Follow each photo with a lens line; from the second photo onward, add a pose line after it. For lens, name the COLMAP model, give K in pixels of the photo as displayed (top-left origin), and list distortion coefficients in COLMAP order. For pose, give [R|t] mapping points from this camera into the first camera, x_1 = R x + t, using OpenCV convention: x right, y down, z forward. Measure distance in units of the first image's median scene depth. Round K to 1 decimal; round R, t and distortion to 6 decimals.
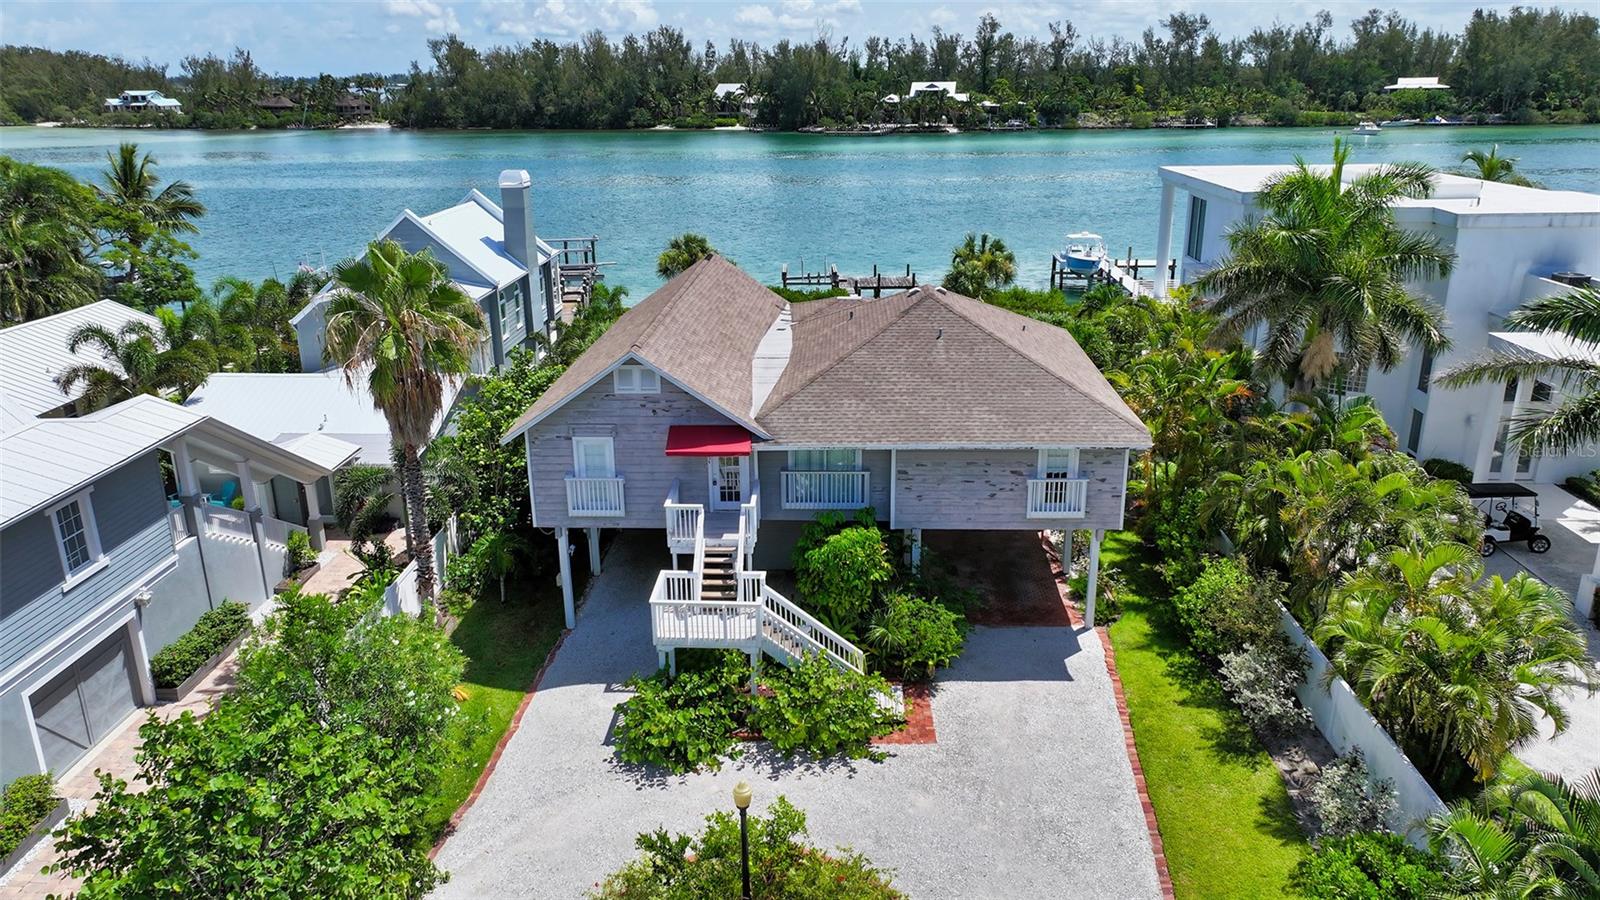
lens RADIAL K [[1123.4, 0, 800.0], [0, 1123.4, 450.0], [0, 0, 1]] dist [0.006536, 0.008962]
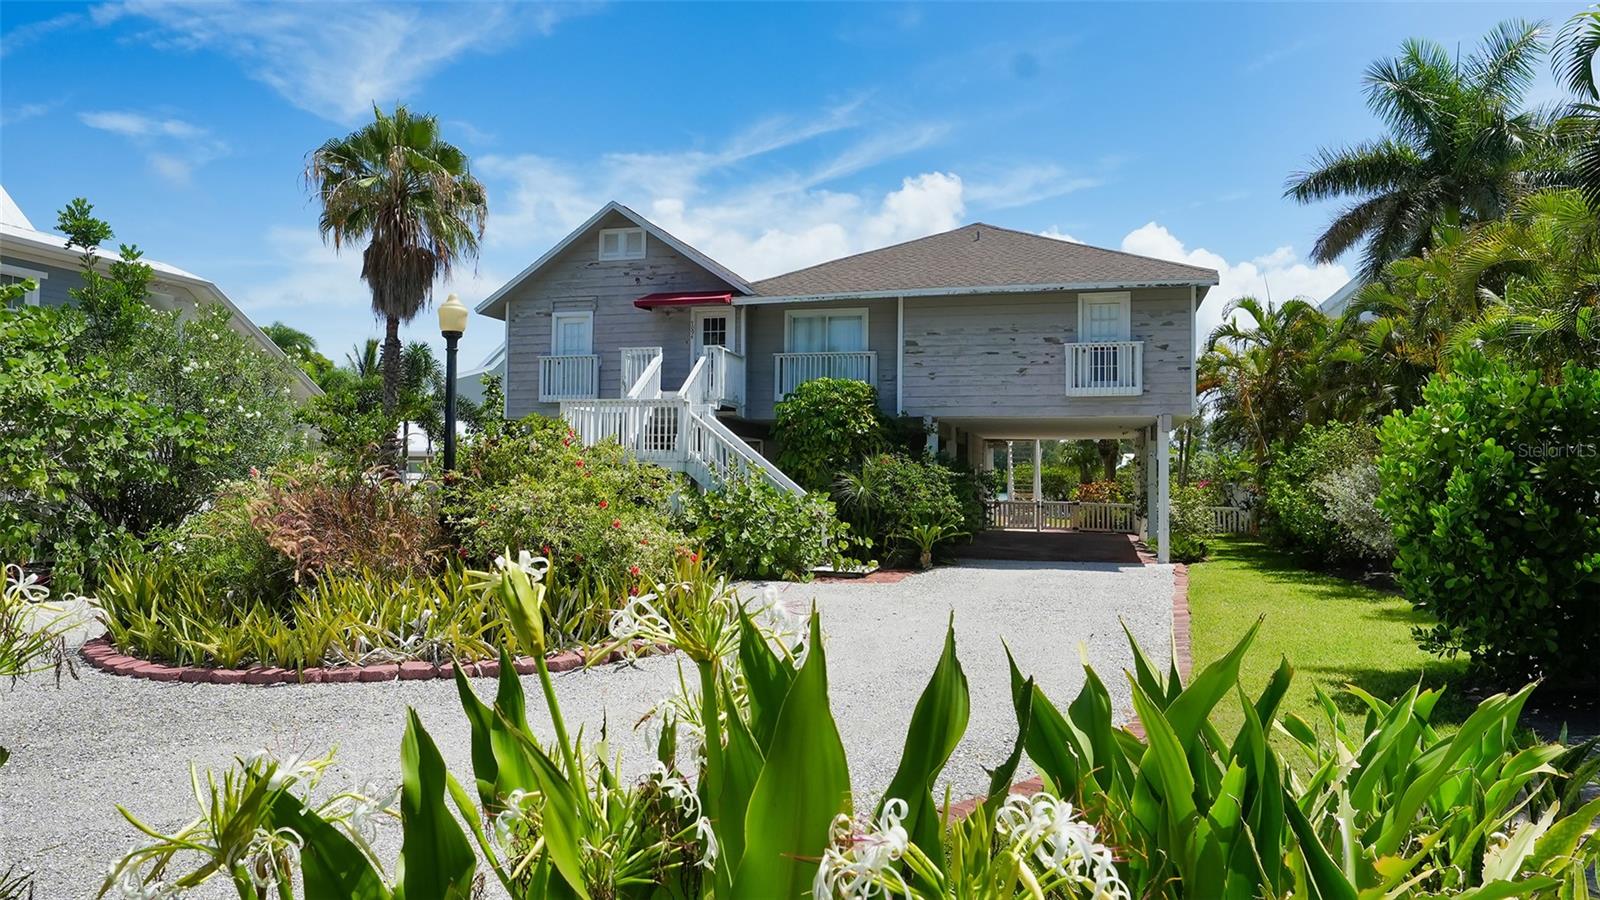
lens RADIAL K [[1014.2, 0, 800.0], [0, 1014.2, 450.0], [0, 0, 1]] dist [-0.018329, -0.000245]
pose [[0.975632, 0.015646, -0.218857, 0.016831], [-0.090853, 0.936735, -0.338044, 0.033811], [0.199722, 0.349691, 0.915329, 0.031156]]
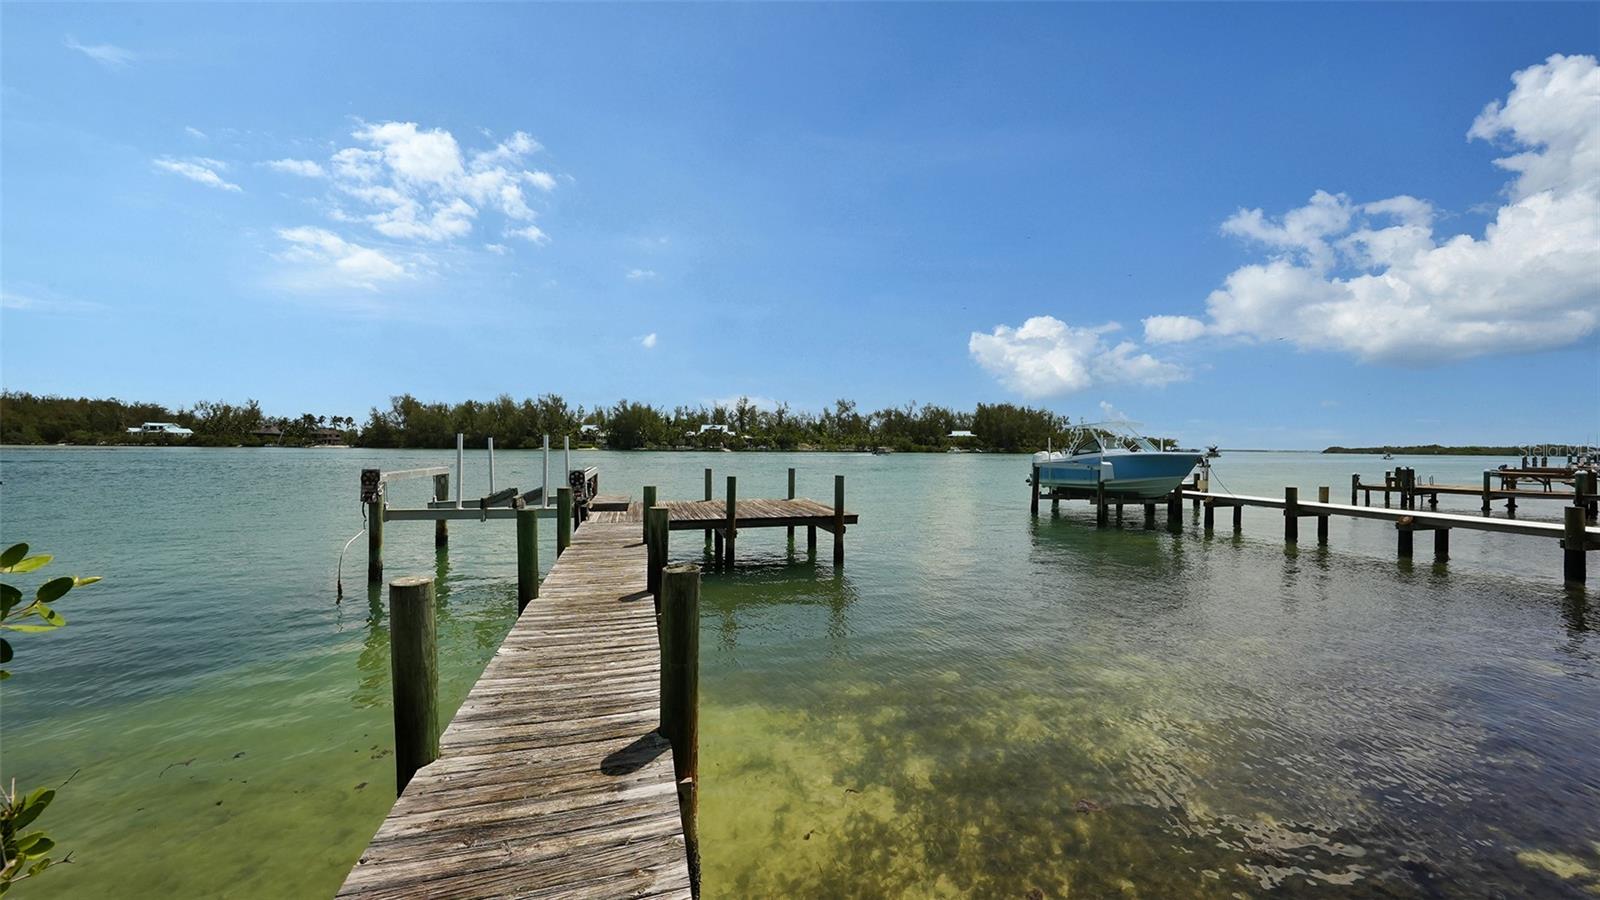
lens RADIAL K [[552.4, 0, 800.0], [0, 552.4, 450.0], [0, 0, 1]] dist [-0.028096, 0.006841]
pose [[0.960545, 0.018034, 0.277541, 0.011737], [0.069241, 0.950971, -0.301430, -0.030075], [-0.269369, 0.308754, 0.912201, 0.221184]]
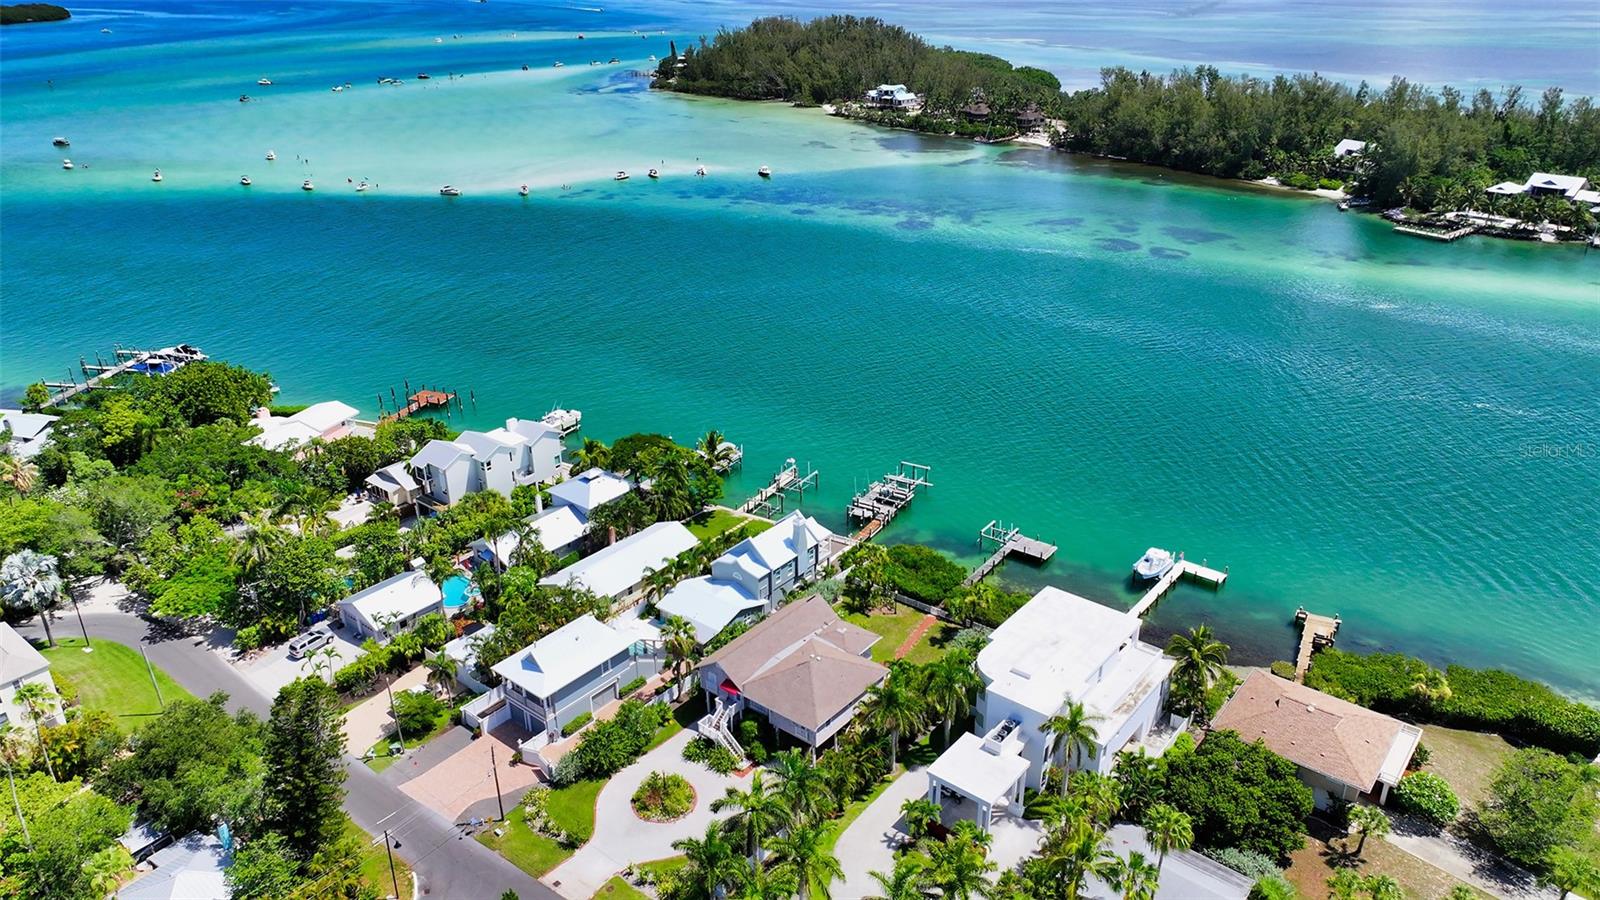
lens RADIAL K [[1123.4, 0, 800.0], [0, 1123.4, 450.0], [0, 0, 1]] dist [0.006536, 0.008962]
pose [[0.801894, 0.252139, -0.541657, 0.193345], [-0.191237, 0.967213, 0.167118, -0.143596], [0.566034, -0.030426, 0.823820, -0.199137]]
